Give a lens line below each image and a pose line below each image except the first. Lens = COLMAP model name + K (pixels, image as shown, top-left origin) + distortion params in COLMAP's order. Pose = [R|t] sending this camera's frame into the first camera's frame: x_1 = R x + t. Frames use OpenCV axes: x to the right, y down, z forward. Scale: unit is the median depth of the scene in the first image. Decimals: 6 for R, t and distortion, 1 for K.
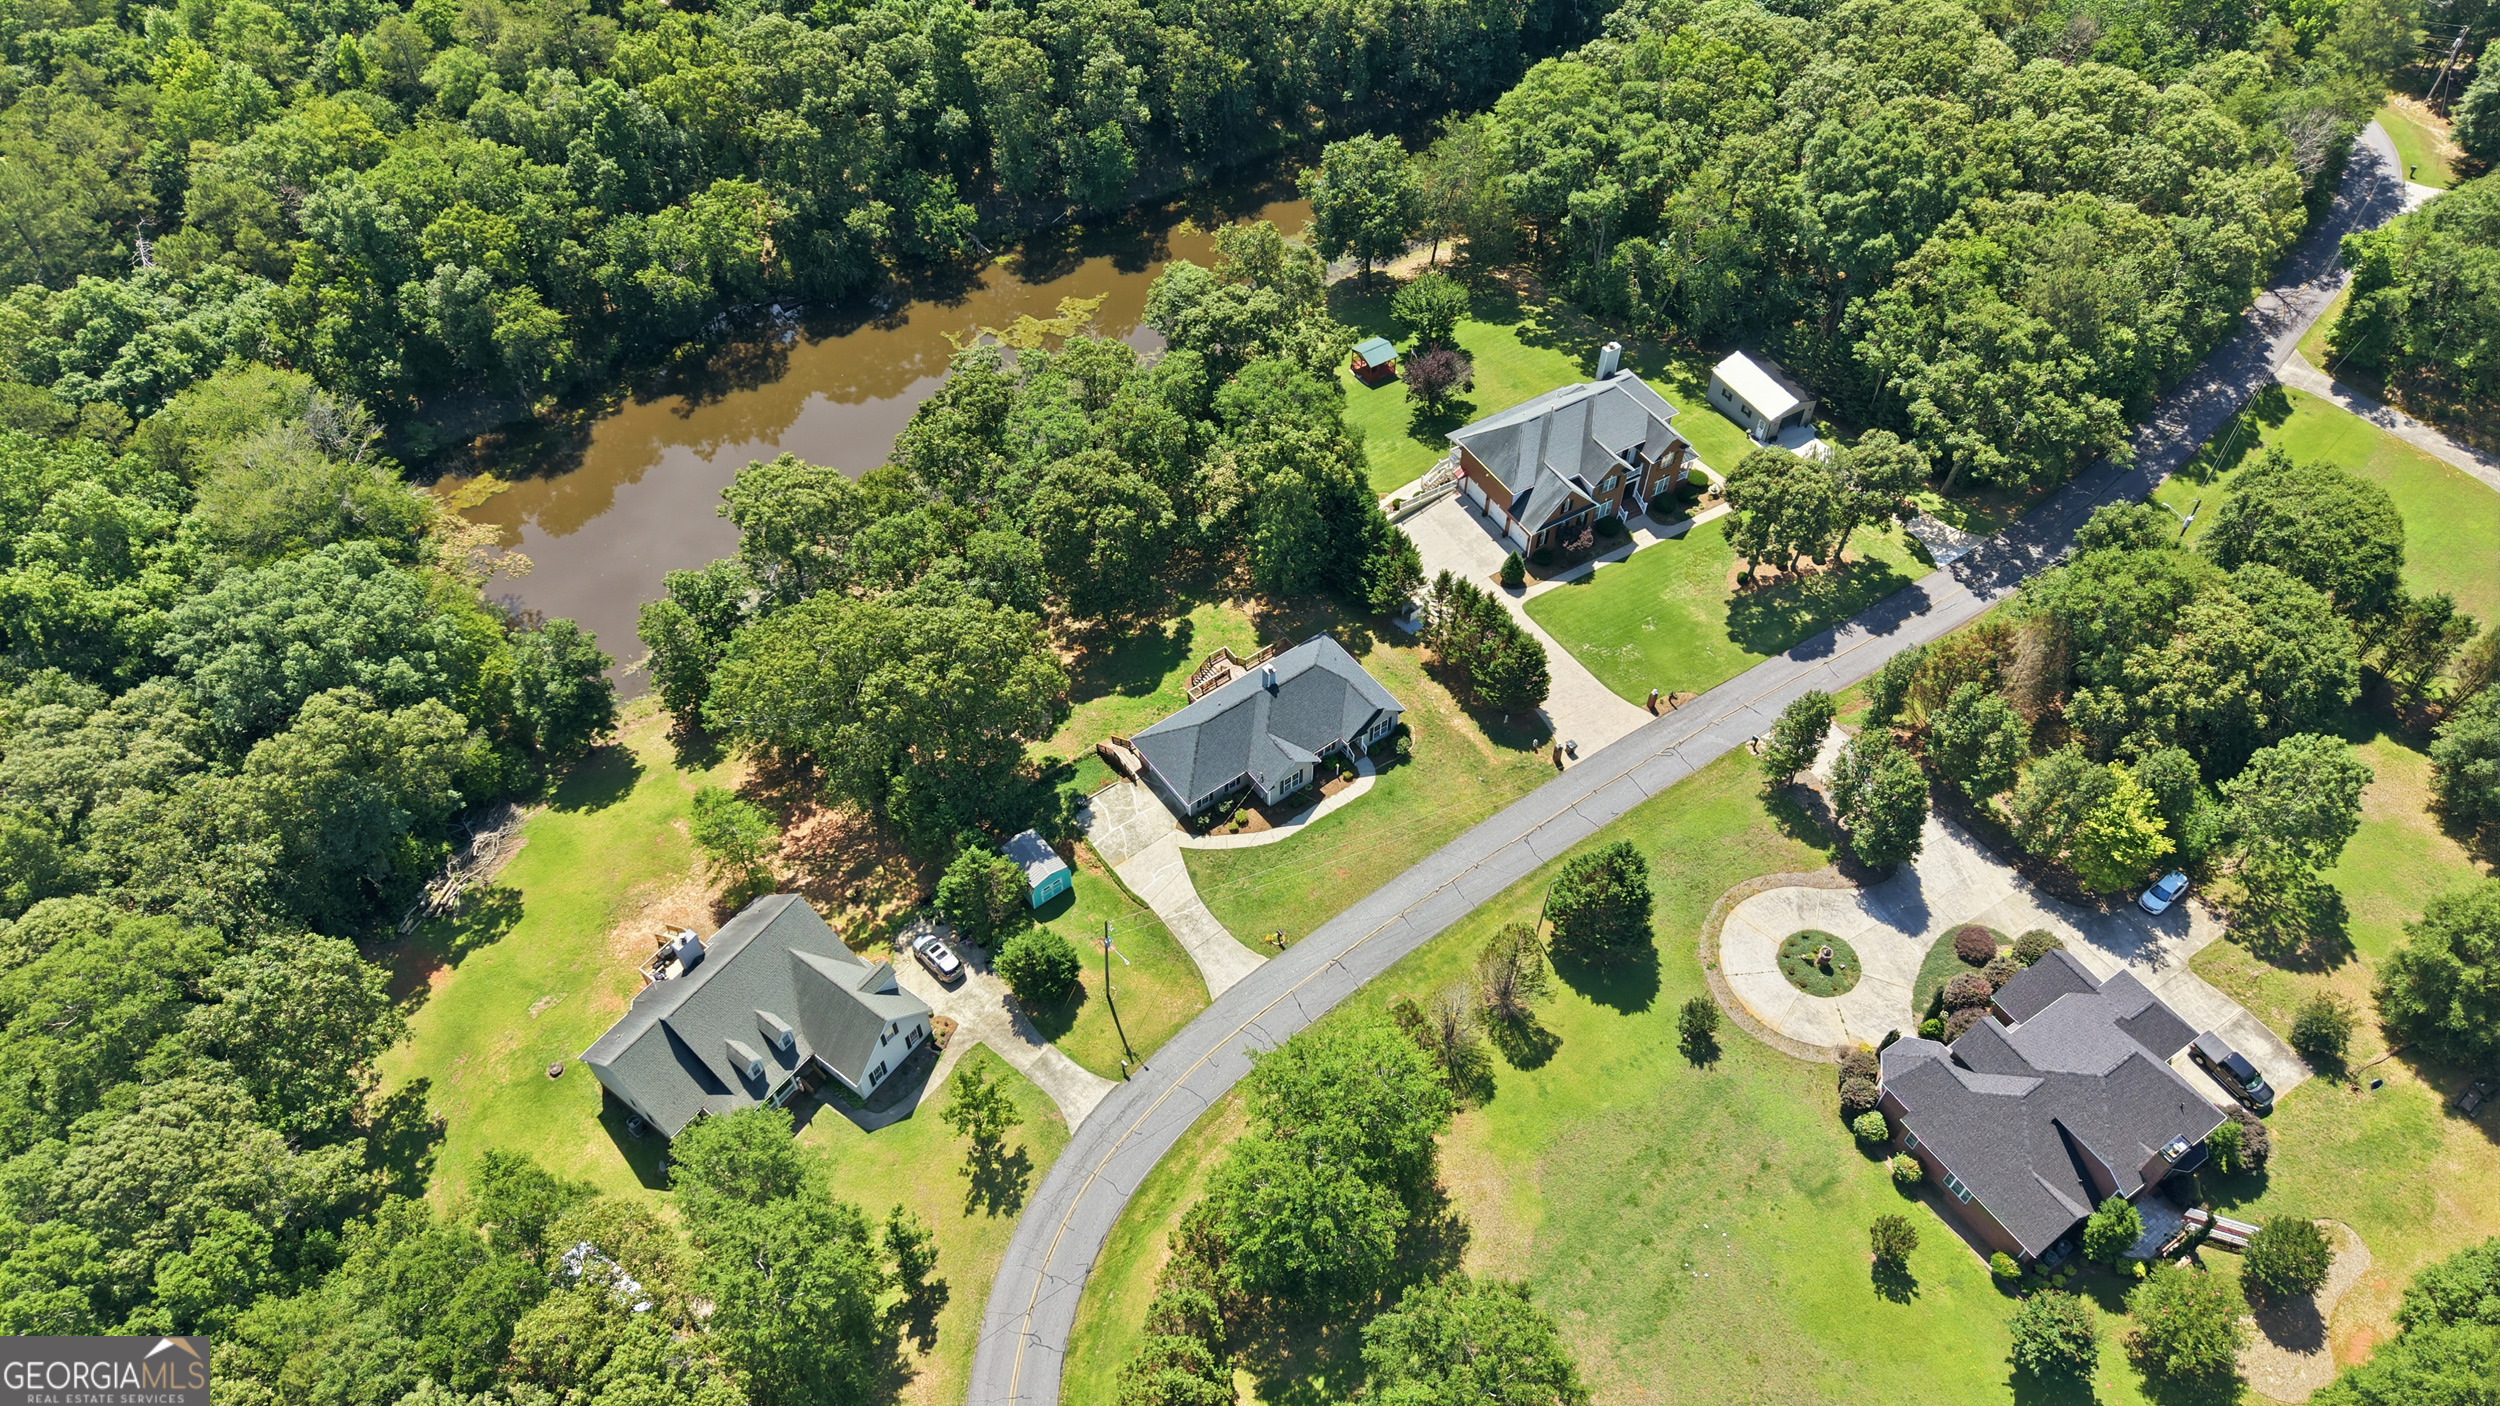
lens RADIAL K [[1702.5, 0, 1245.8], [0, 1702.5, 704.1], [0, 0, 1]] dist [-0.003474, -0.012034]
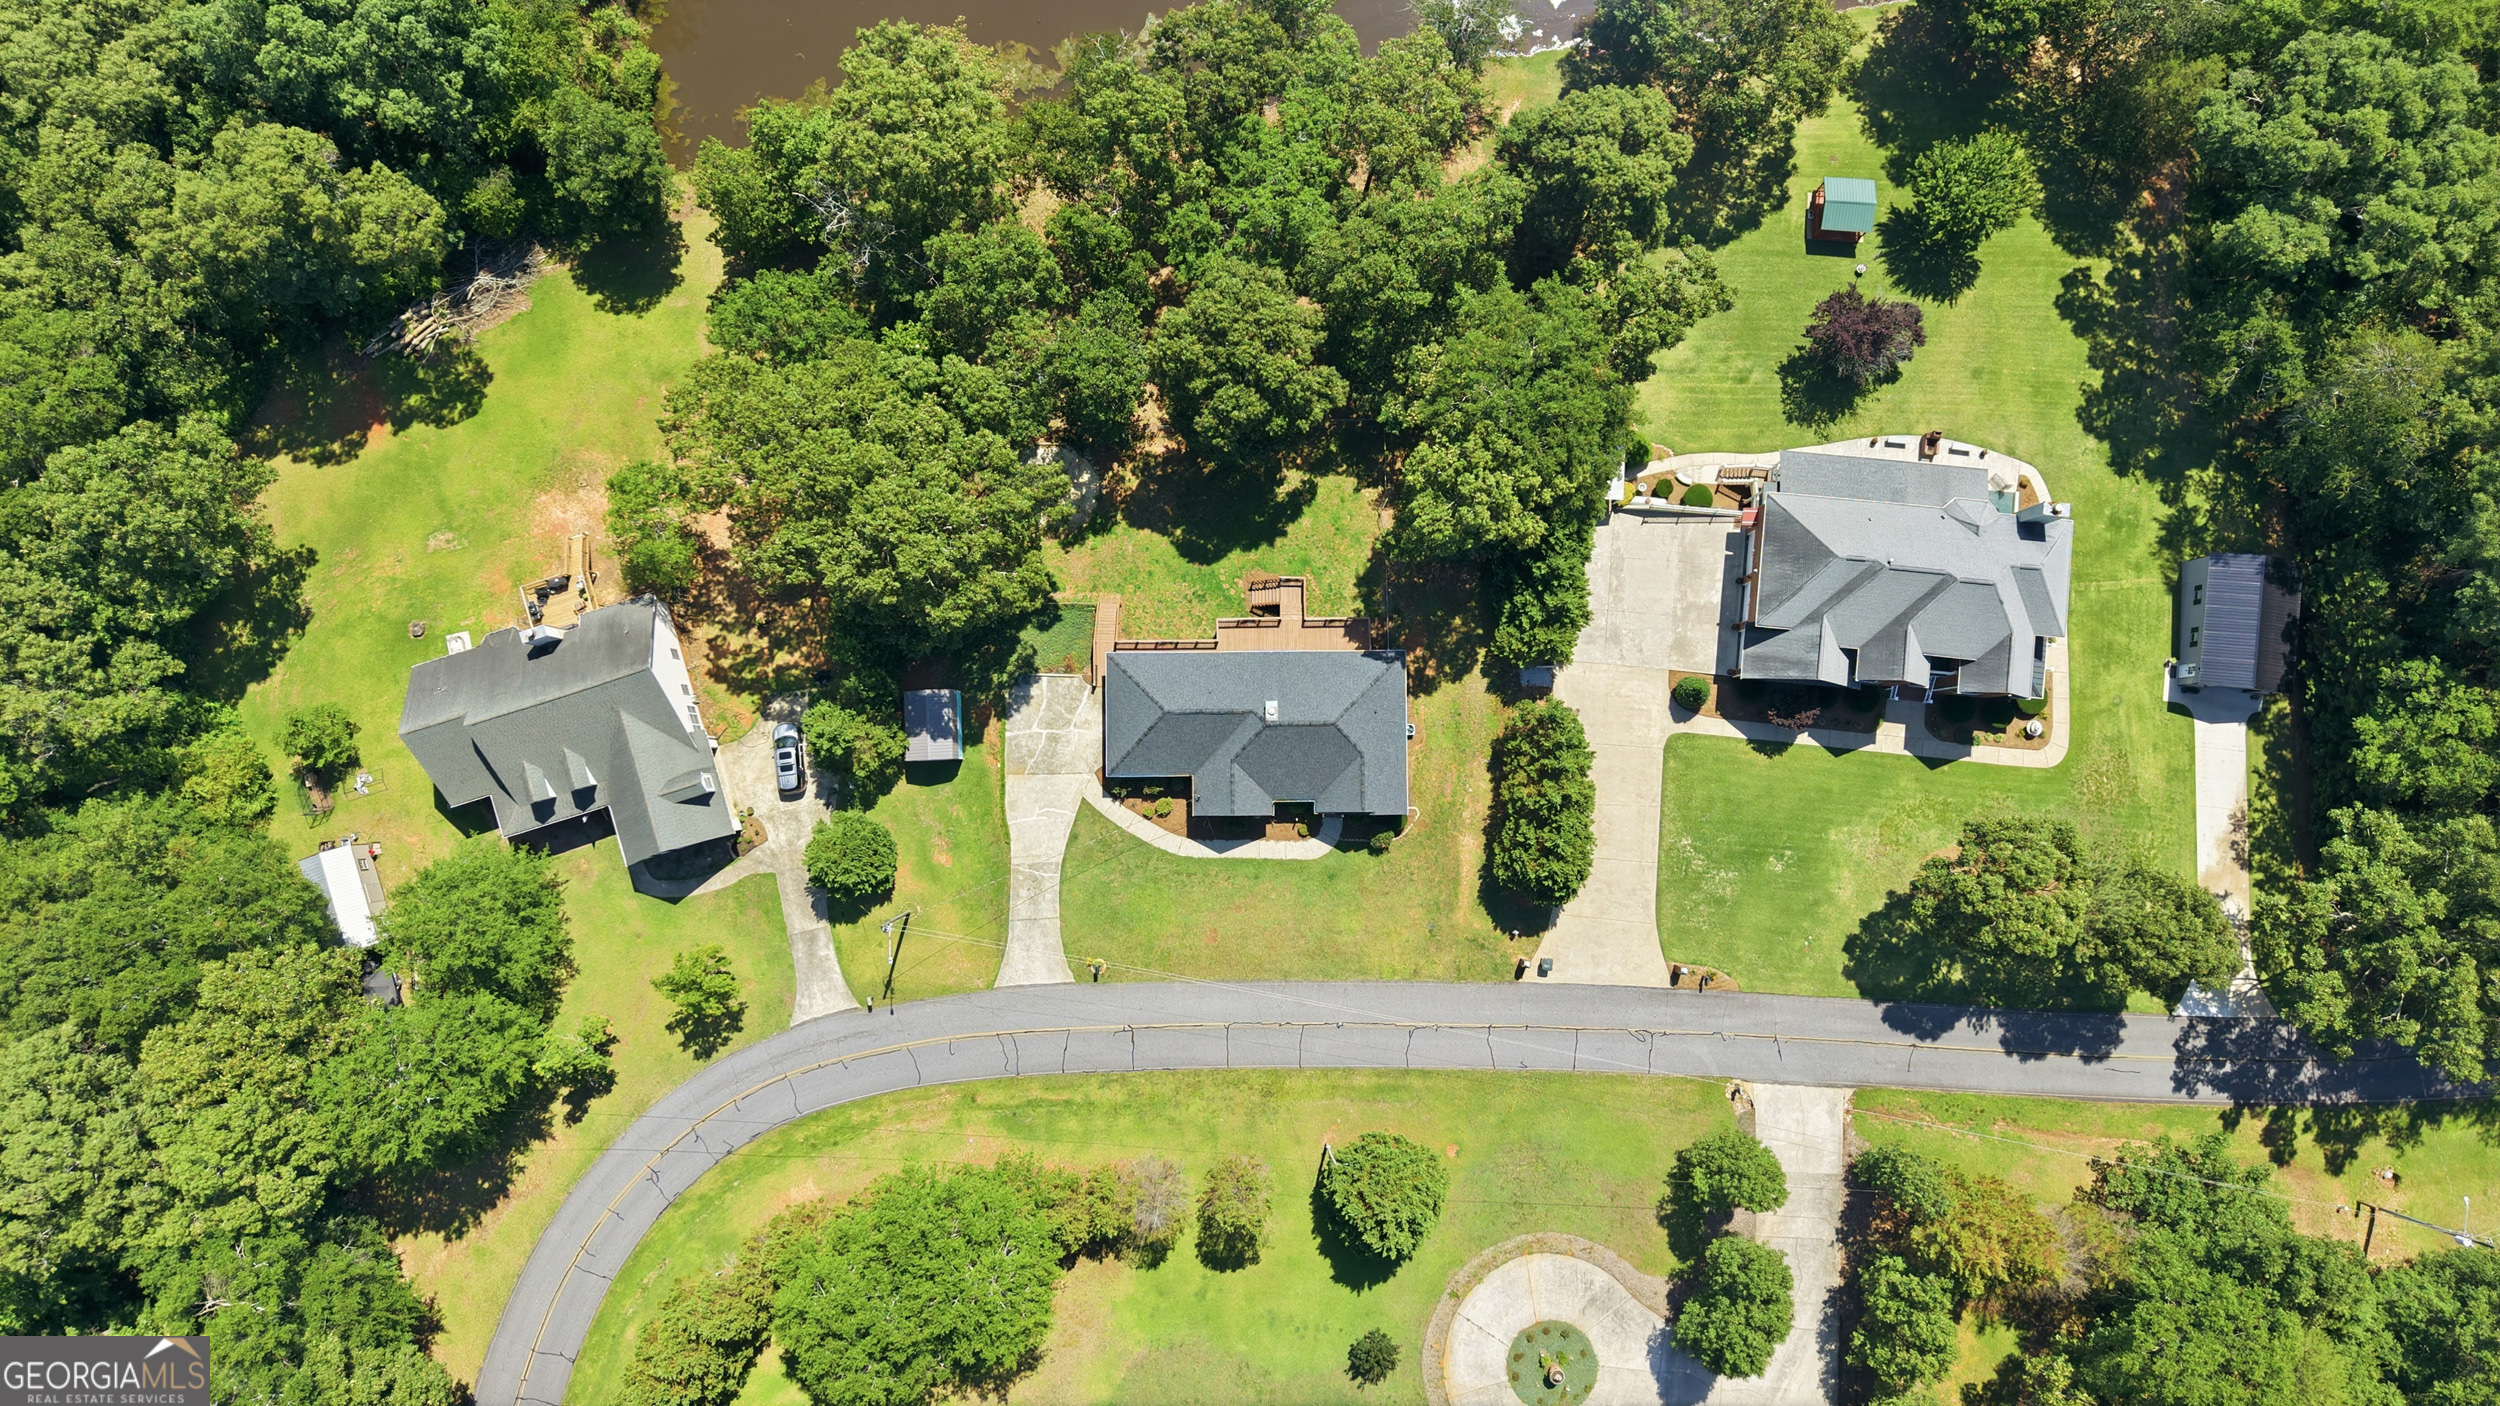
lens RADIAL K [[1702.5, 0, 1251.6], [0, 1702.5, 707.1], [0, 0, 1]] dist [-0.003474, -0.012034]
pose [[0.808026, 0.587640, -0.042120, 0.039020], [-0.438716, 0.647885, 0.622714, -0.511840], [0.393221, -0.484690, 0.781315, 0.371621]]
